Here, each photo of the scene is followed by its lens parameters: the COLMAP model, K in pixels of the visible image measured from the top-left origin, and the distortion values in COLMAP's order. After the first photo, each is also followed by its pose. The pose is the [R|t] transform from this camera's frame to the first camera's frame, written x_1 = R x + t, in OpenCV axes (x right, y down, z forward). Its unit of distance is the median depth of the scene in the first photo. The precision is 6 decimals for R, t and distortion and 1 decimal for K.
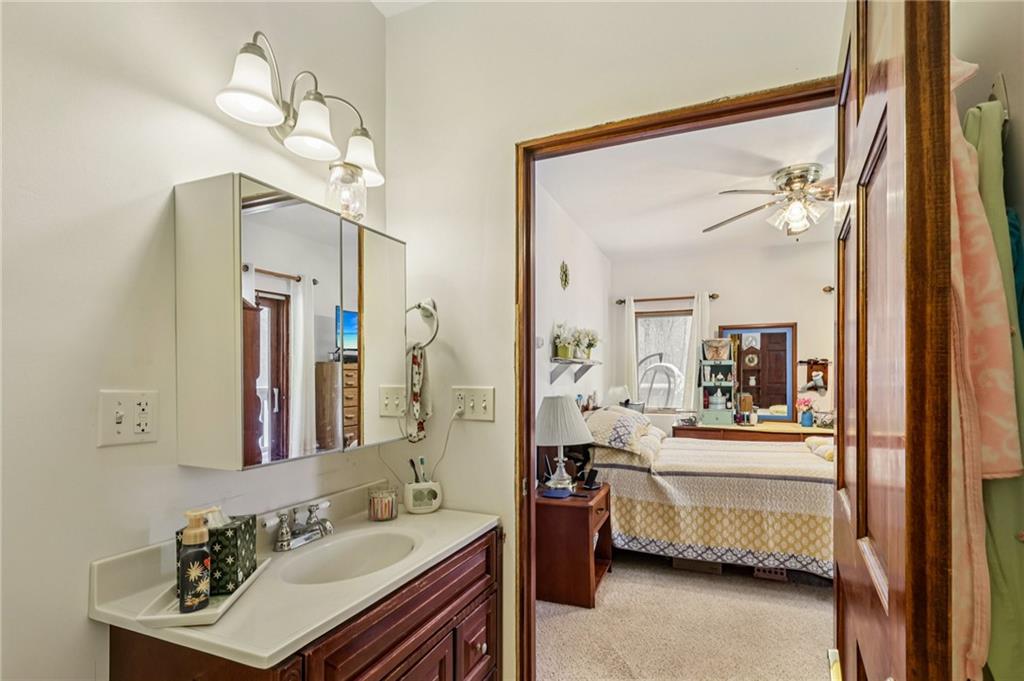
lens RADIAL K [[479.8, 0, 506.4], [0, 479.8, 334.0], [0, 0, 1]] dist [-0.000819, 0.000343]
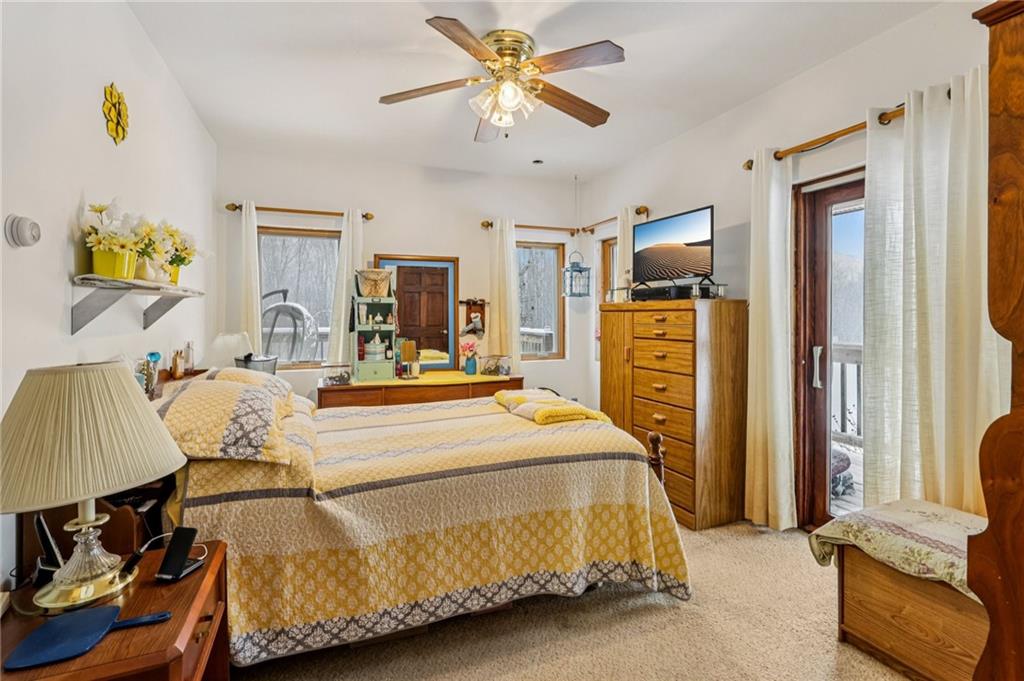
lens RADIAL K [[479.8, 0, 506.4], [0, 479.8, 334.0], [0, 0, 1]] dist [-0.000819, 0.000343]
pose [[0.720609, -0.022067, 0.692991, 0.087477], [-0.059848, 0.993783, 0.093879, 0.045394], [-0.690754, -0.109124, 0.714808, 0.471081]]
